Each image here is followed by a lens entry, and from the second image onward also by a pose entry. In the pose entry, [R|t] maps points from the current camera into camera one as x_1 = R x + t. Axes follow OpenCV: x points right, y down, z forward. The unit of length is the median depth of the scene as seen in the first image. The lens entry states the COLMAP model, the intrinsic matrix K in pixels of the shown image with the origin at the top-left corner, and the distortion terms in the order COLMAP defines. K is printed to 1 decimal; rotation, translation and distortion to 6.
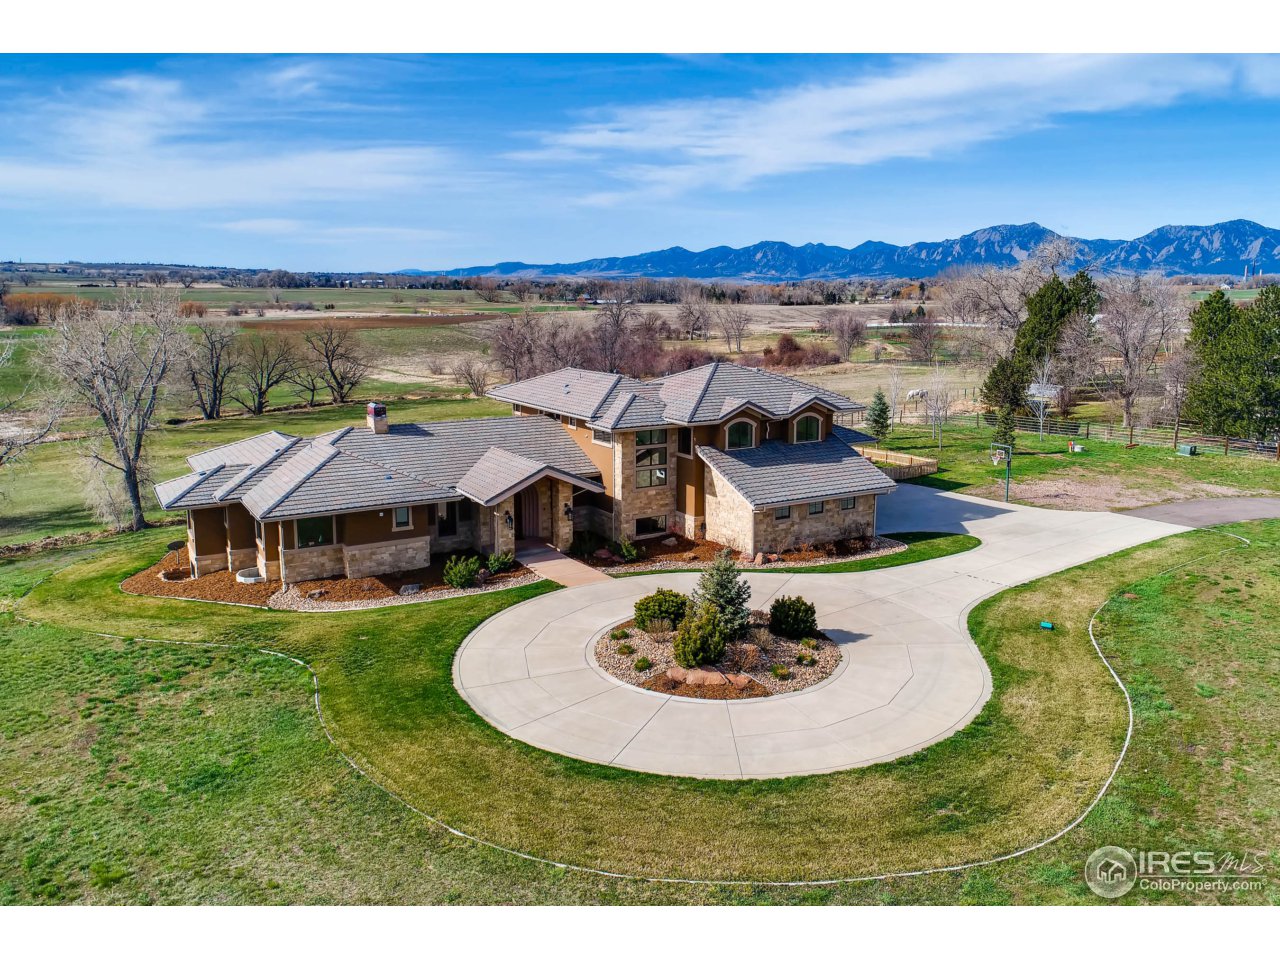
lens RADIAL K [[964.8, 0, 640.0], [0, 964.8, 480.0], [0, 0, 1]] dist [0.001084, -0.000267]
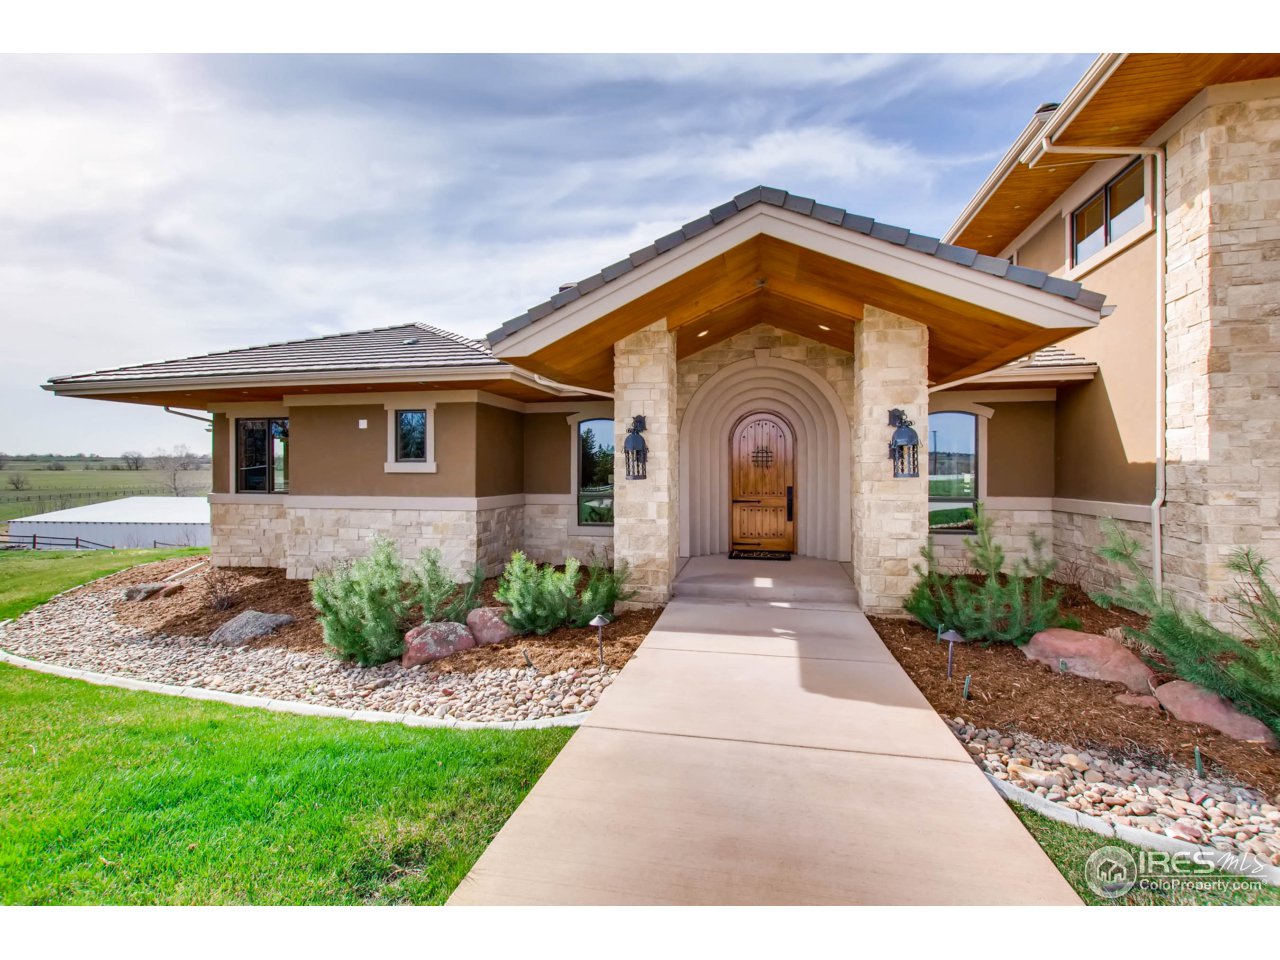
lens RADIAL K [[560.3, 0, 641.6], [0, 560.3, 468.5], [0, 0, 1]] dist [0.002389, 0.000161]
pose [[0.734694, -0.003698, -0.678389, -0.027783], [-0.125597, 0.981957, -0.141374, 0.065585], [0.666671, 0.189070, 0.720973, 0.840204]]
